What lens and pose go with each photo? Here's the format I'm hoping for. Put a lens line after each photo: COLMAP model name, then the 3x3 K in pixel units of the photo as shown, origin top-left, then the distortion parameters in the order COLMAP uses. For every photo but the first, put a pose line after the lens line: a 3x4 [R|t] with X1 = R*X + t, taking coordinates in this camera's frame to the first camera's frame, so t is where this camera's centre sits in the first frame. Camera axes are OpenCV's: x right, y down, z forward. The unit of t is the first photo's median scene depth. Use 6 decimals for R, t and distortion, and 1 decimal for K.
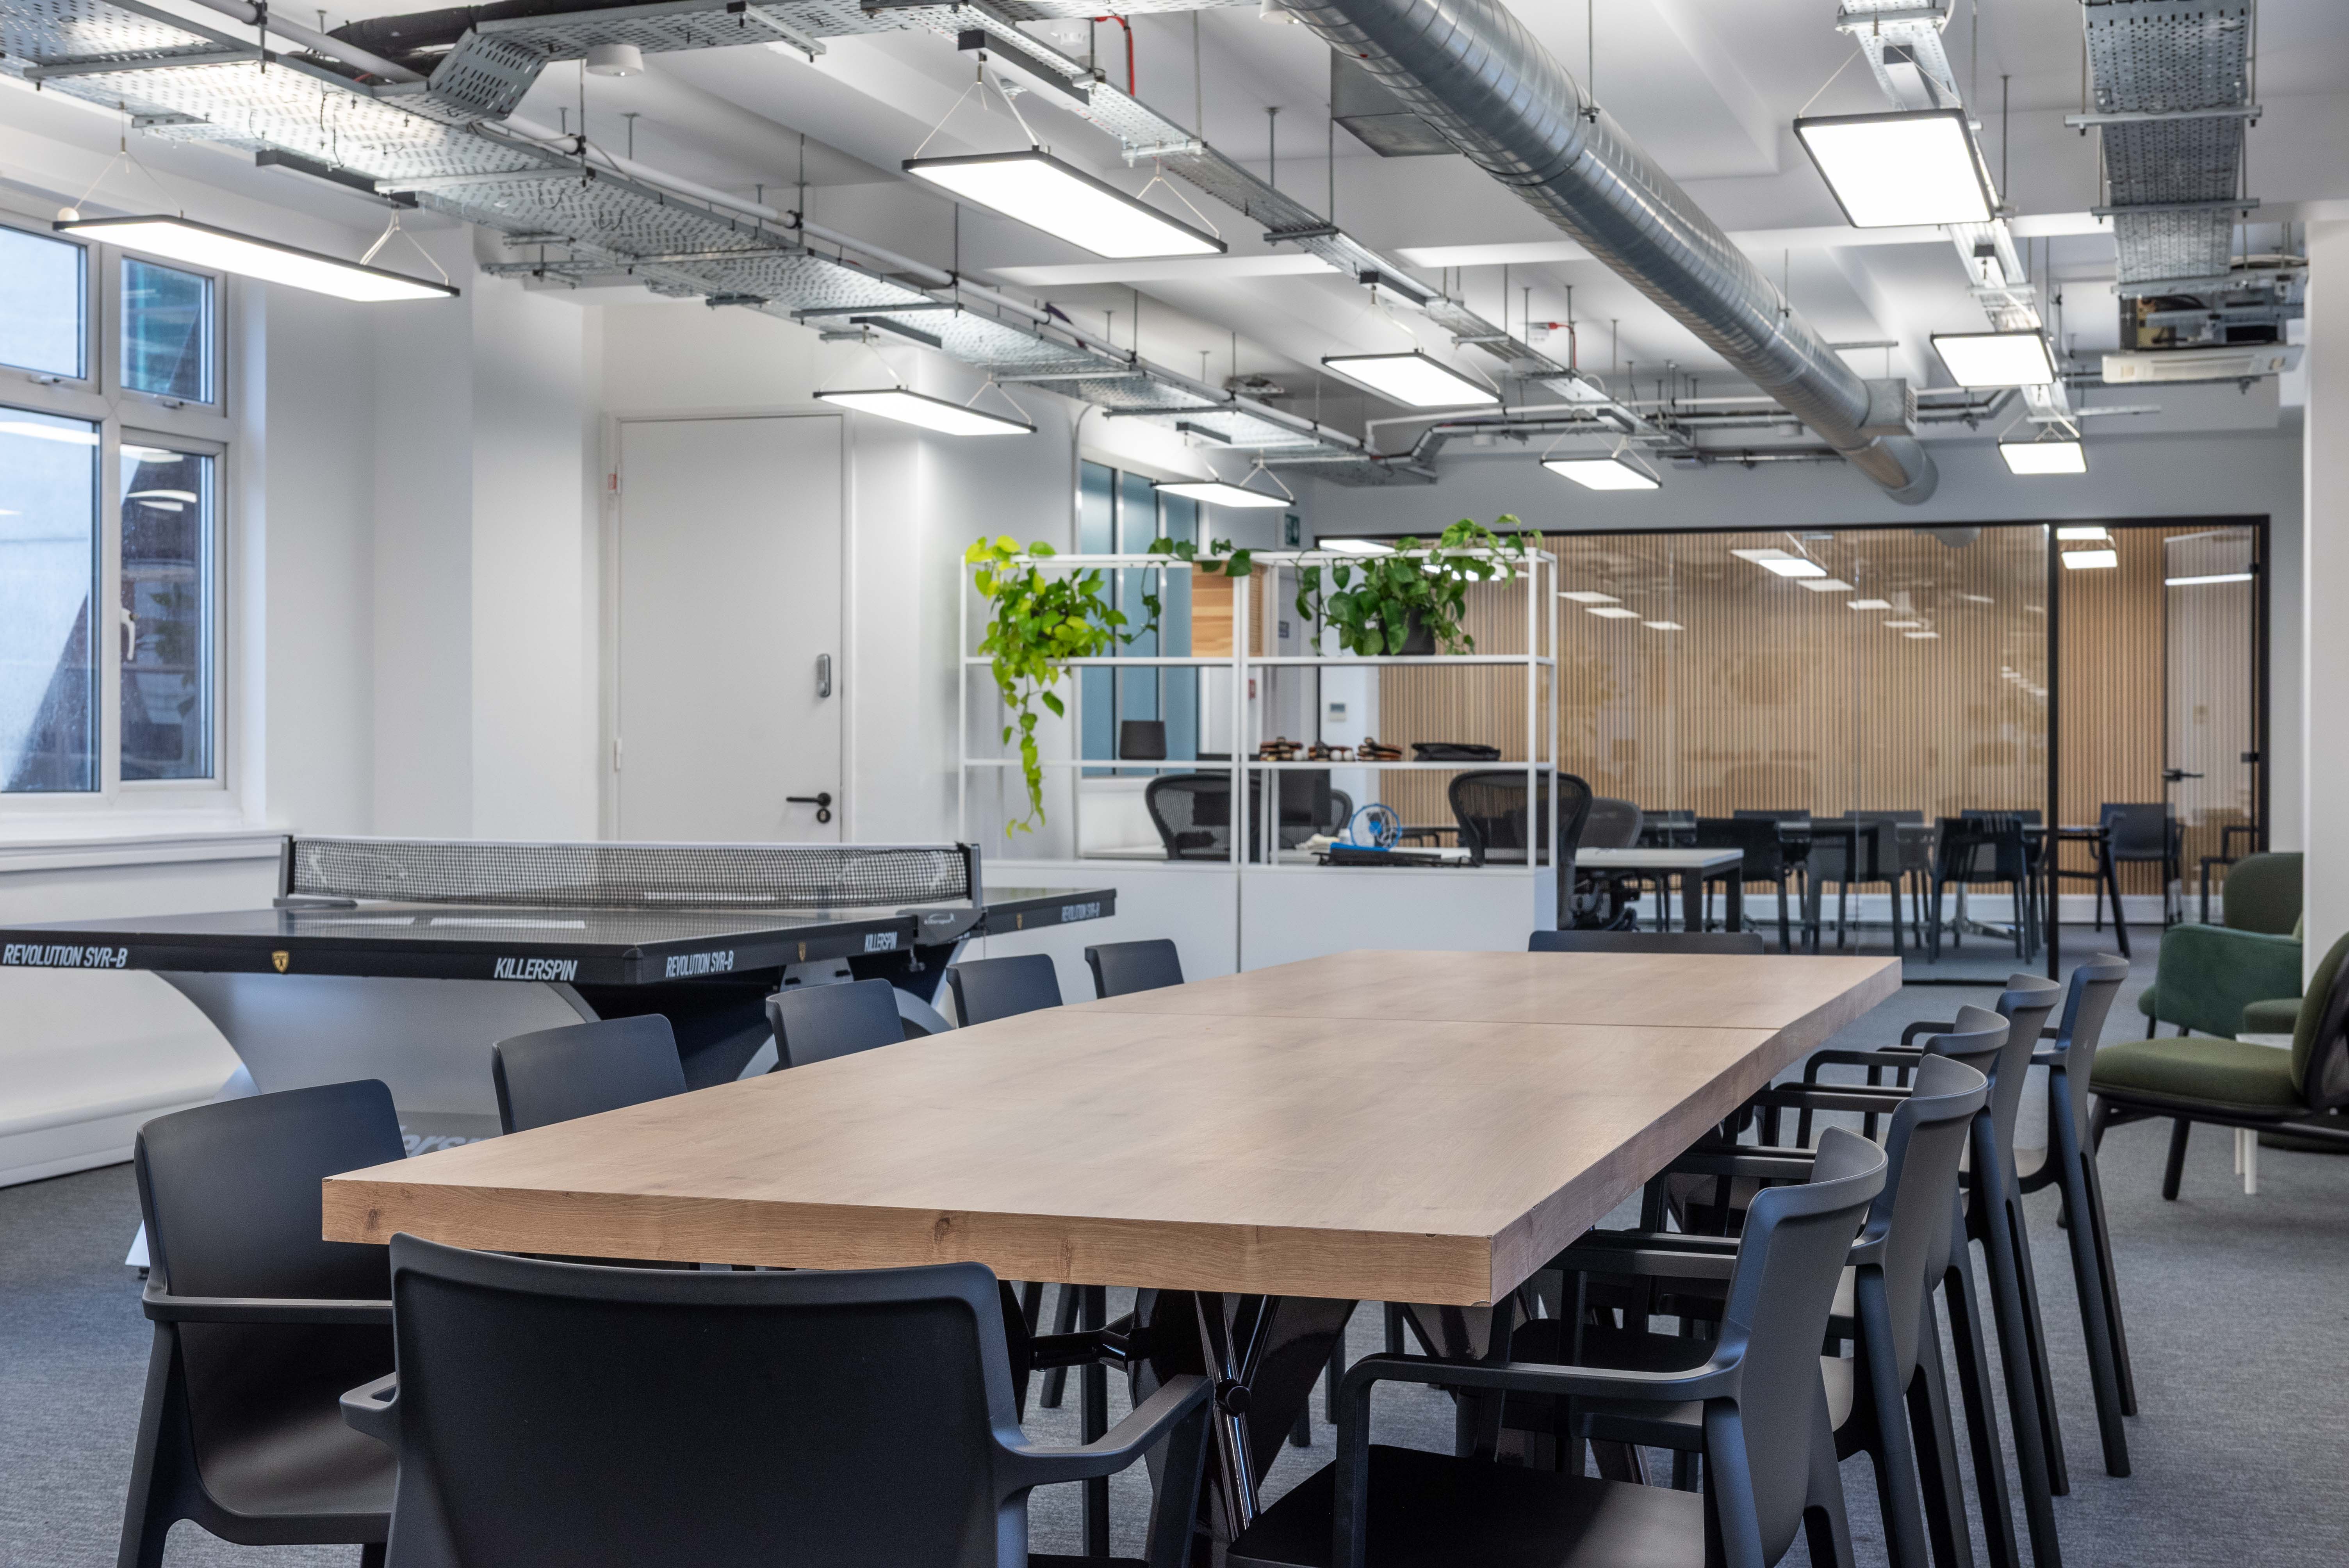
lens RADIAL K [[3266.6, 0, 1174.5], [0, 3266.6, 784.0], [0, 0, 1]] dist [-0.003700, -0.066135]
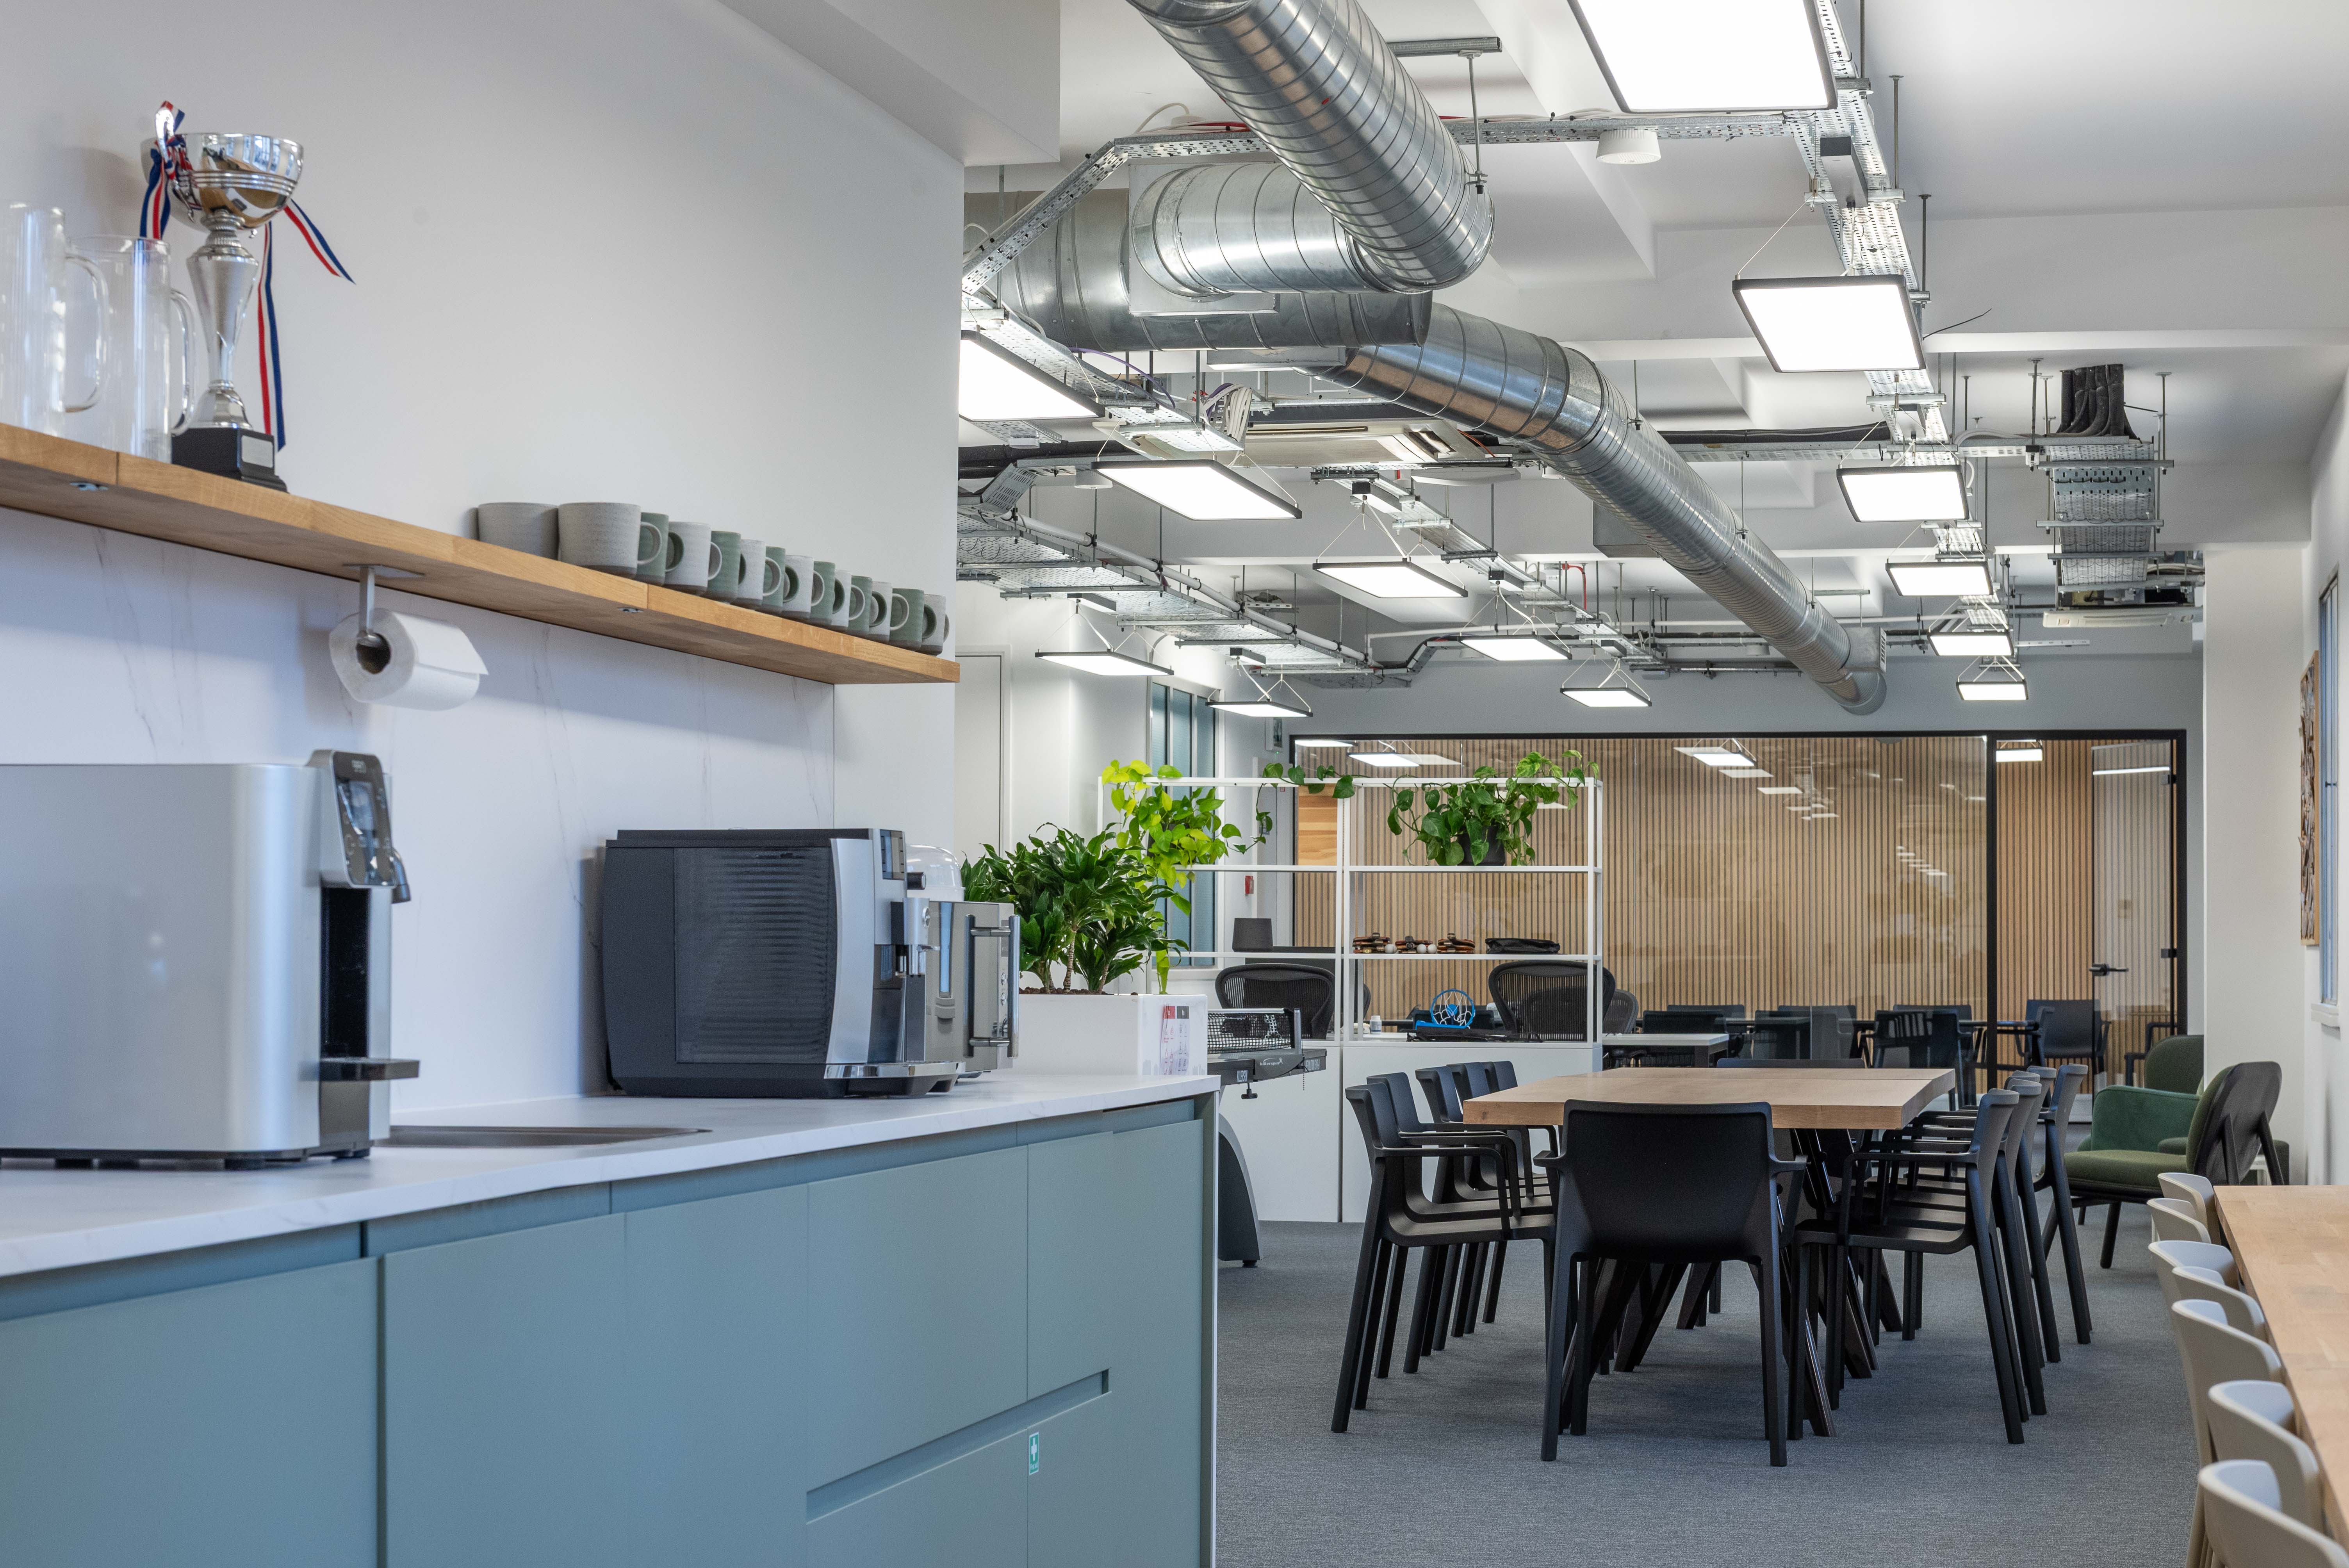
lens RADIAL K [[4888.4, 0, 1174.5], [0, 4888.4, 784.0], [0, 0, 1]] dist [-0.091481, -0.130095]
pose [[0.993668, 0.008035, 0.112065, -0.204252], [-0.003268, 0.999084, -0.042659, 0.006514], [-0.112305, 0.042023, 0.992785, -0.645985]]
